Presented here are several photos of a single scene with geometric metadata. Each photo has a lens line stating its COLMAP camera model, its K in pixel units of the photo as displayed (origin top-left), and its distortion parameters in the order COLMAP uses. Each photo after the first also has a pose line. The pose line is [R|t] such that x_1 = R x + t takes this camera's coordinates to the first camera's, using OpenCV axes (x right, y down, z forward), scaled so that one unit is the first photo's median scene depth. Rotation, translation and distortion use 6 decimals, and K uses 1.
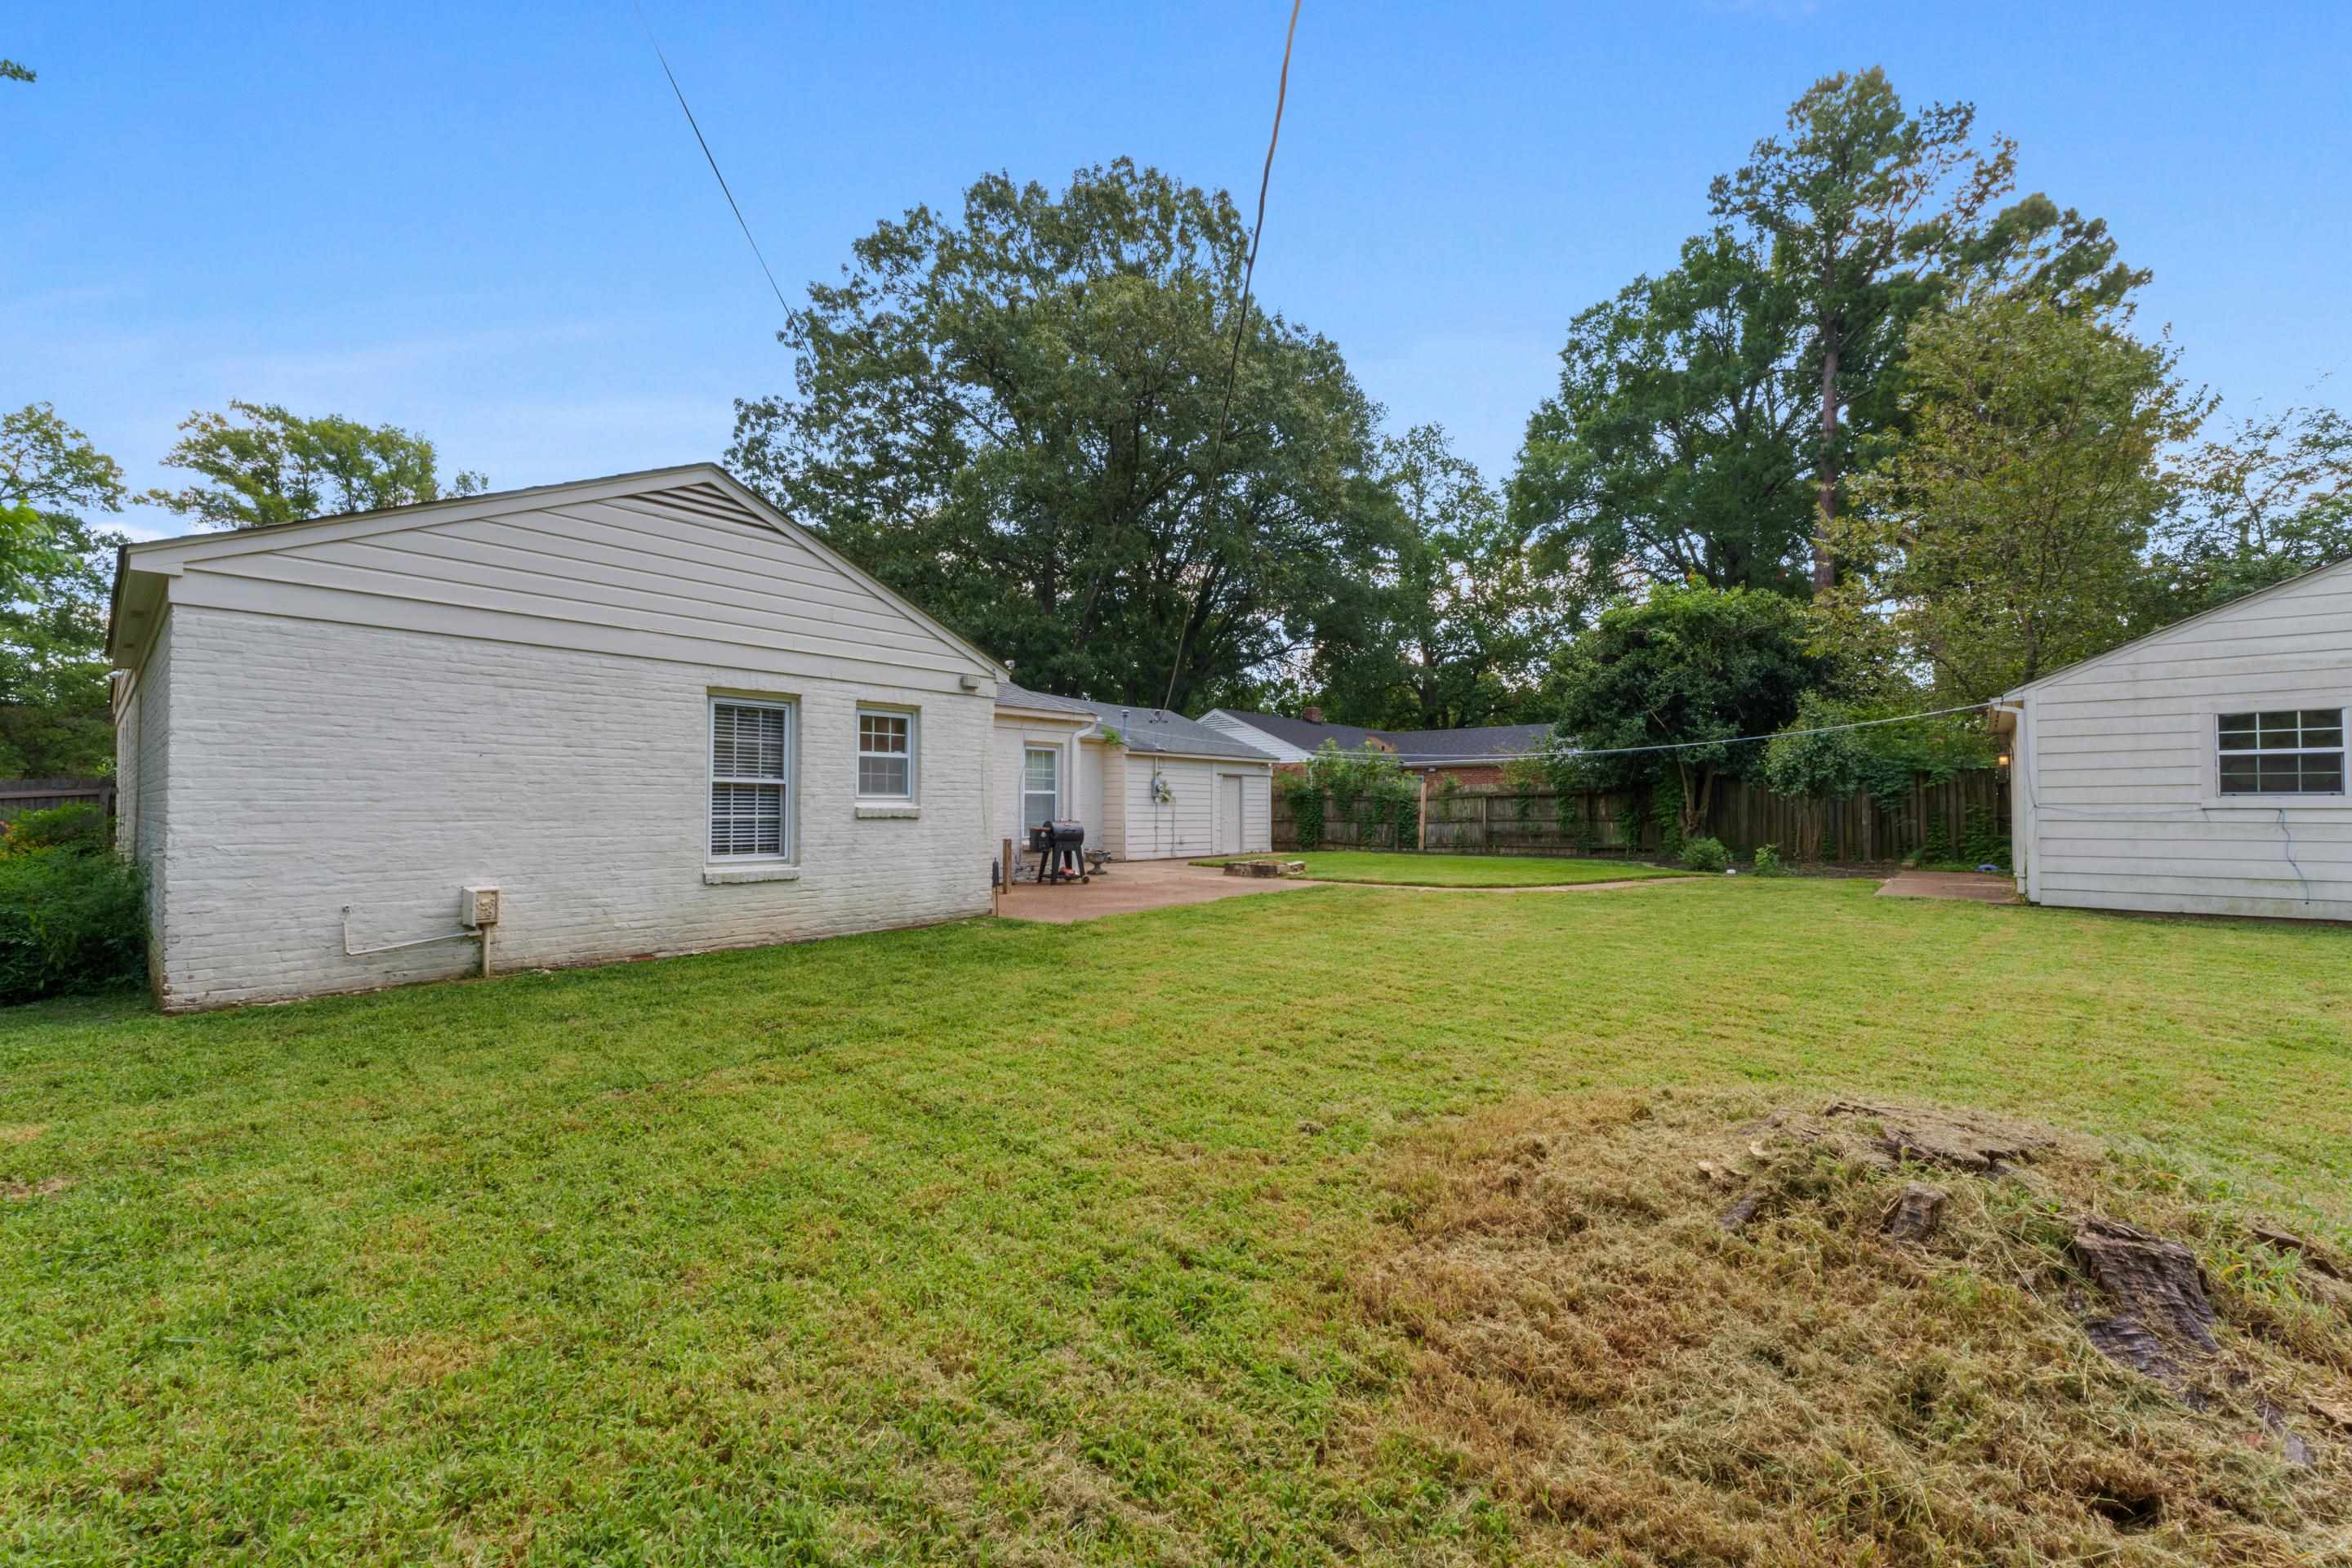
lens RADIAL K [[949.9, 0, 1178.4], [0, 949.9, 784.7], [0, 0, 1]] dist [-0.001176, -0.000644]
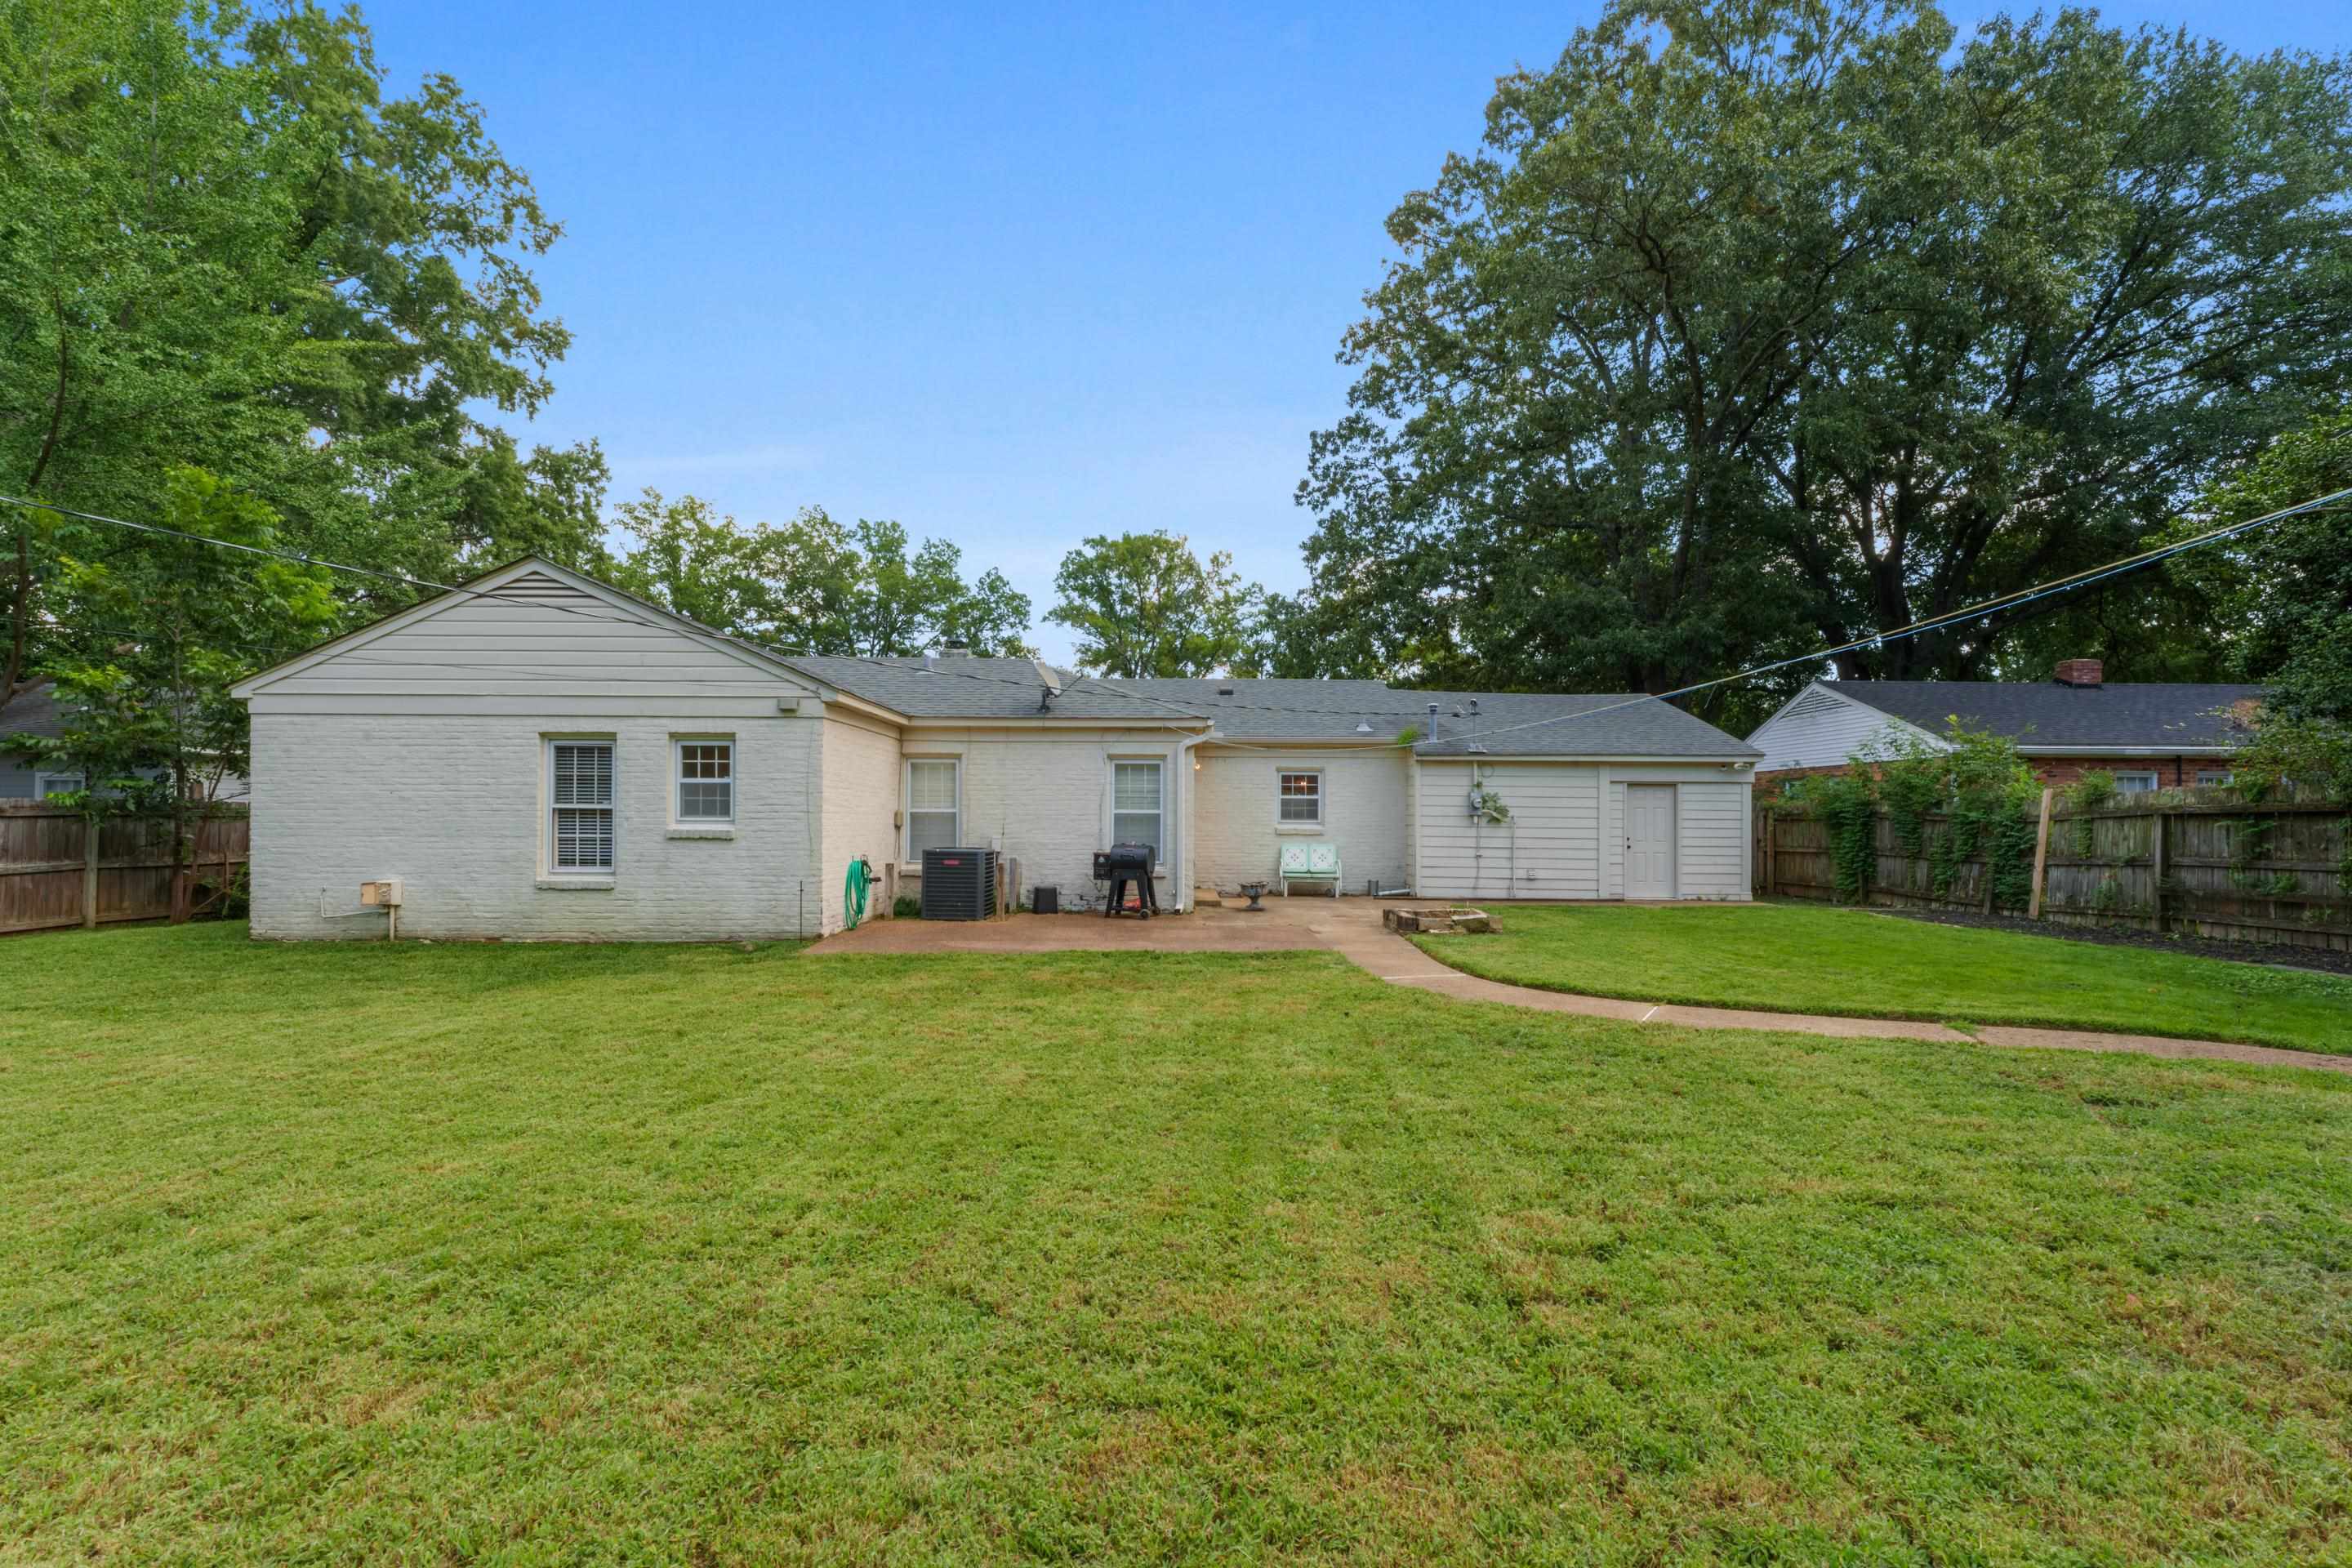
lens RADIAL K [[949.9, 0, 1123.2], [0, 949.9, 816.8], [0, 0, 1]] dist [-0.001176, -0.000644]
pose [[0.631114, 0.000824, -0.775690, 0.811907], [0.012874, 0.999851, 0.011536, 0.003232], [0.775583, -0.017266, 0.631009, 0.667013]]
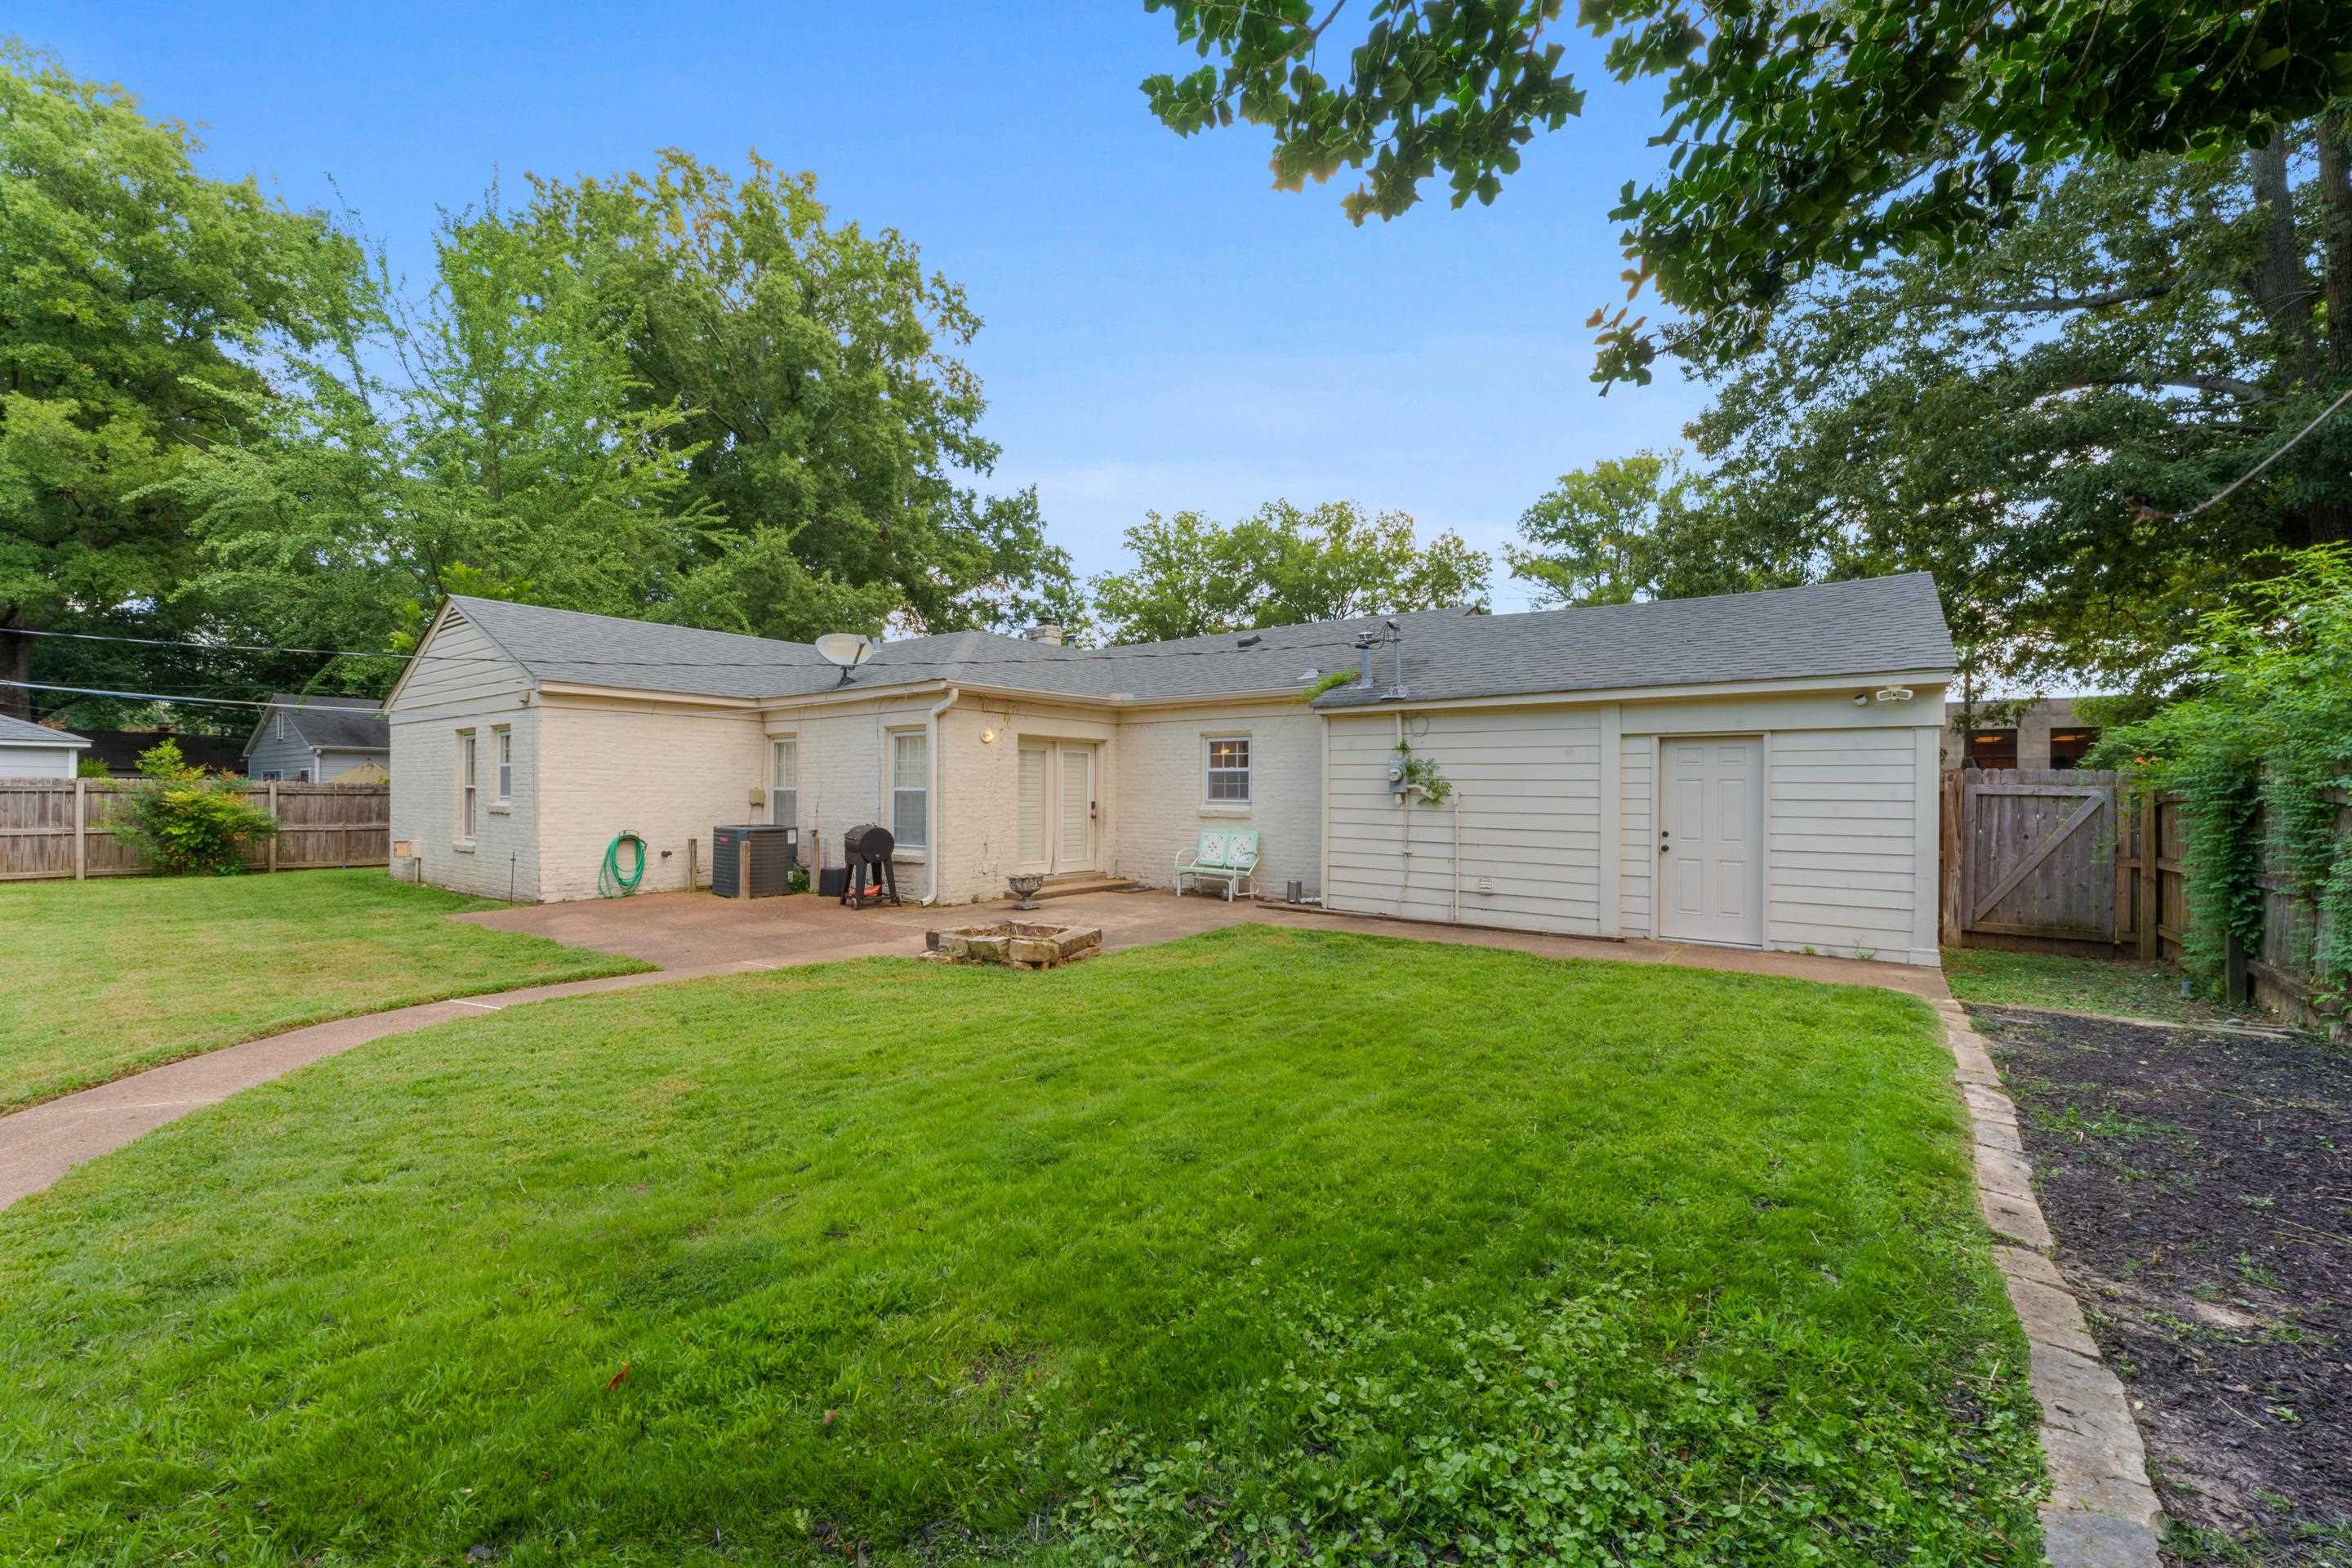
lens RADIAL K [[949.9, 0, 1170.4], [0, 949.9, 789.5], [0, 0, 1]] dist [-0.001176, -0.000644]
pose [[0.019924, -0.015939, -0.999674, 1.009268], [0.009382, 0.999832, -0.015755, 0.037275], [0.999757, -0.009065, 0.020071, 1.846932]]
